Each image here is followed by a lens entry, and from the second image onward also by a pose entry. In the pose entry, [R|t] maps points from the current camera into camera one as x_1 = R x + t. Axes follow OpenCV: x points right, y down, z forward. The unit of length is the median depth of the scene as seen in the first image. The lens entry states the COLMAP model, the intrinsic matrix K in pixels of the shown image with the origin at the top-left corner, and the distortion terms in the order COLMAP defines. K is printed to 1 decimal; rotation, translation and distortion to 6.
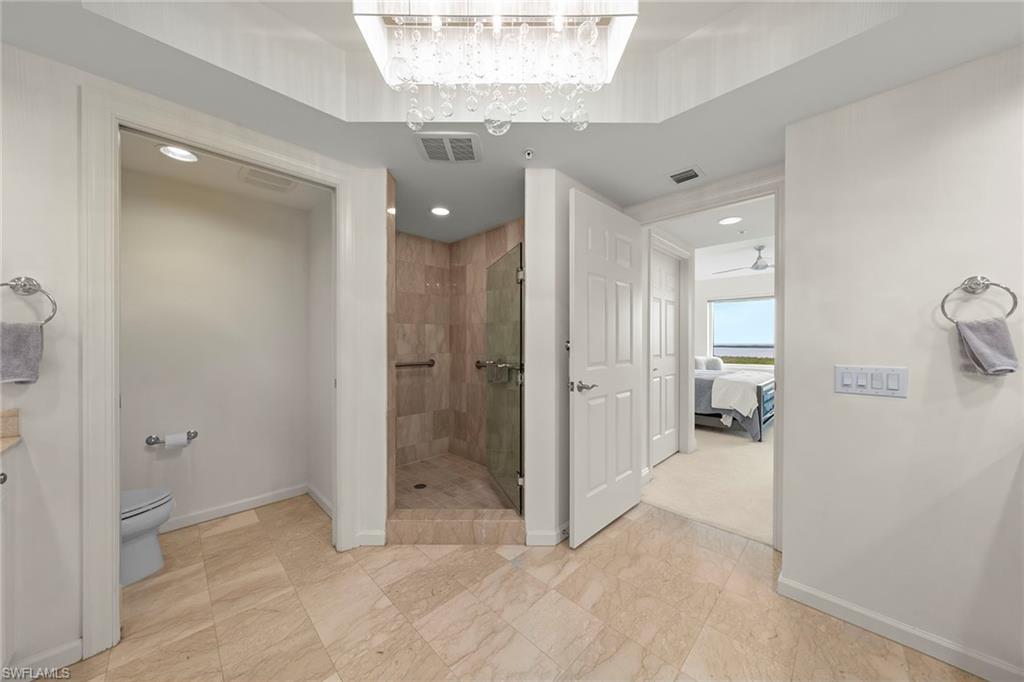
lens RADIAL K [[349.2, 0, 510.6], [0, 349.2, 343.3], [0, 0, 1]] dist [-0.001223, -0.000014]
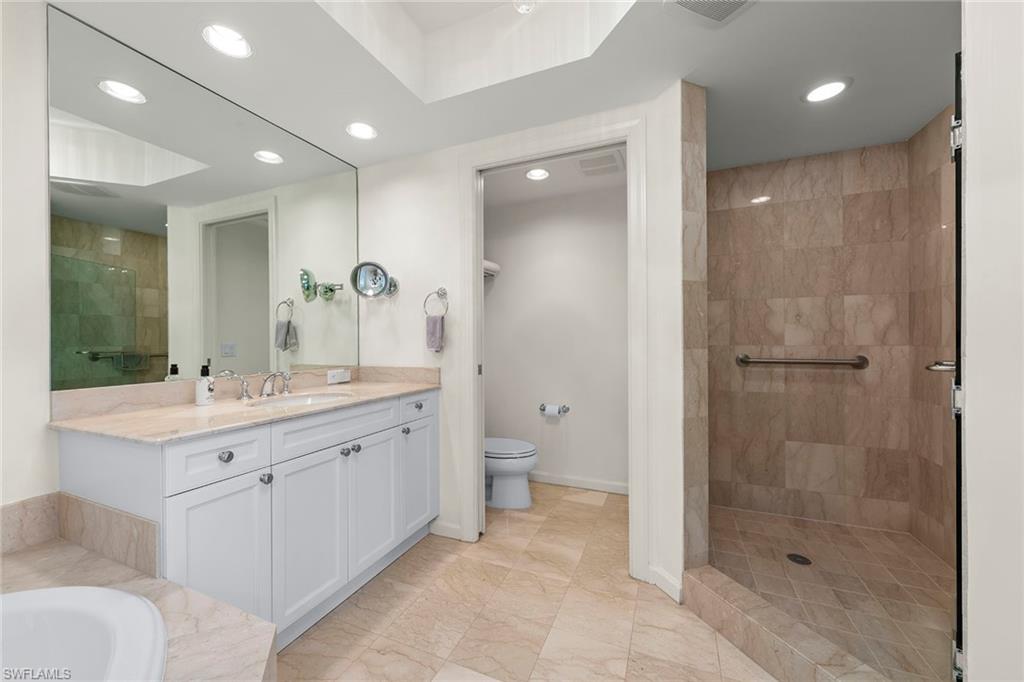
lens RADIAL K [[387.8, 0, 508.8], [0, 387.8, 340.1], [0, 0, 1]] dist [0.000200, -0.000057]
pose [[0.372396, 0.000265, -0.928074, 0.236516], [-0.001249, 0.999999, -0.000216, 0.032937], [0.928073, 0.001240, 0.372396, 0.351009]]
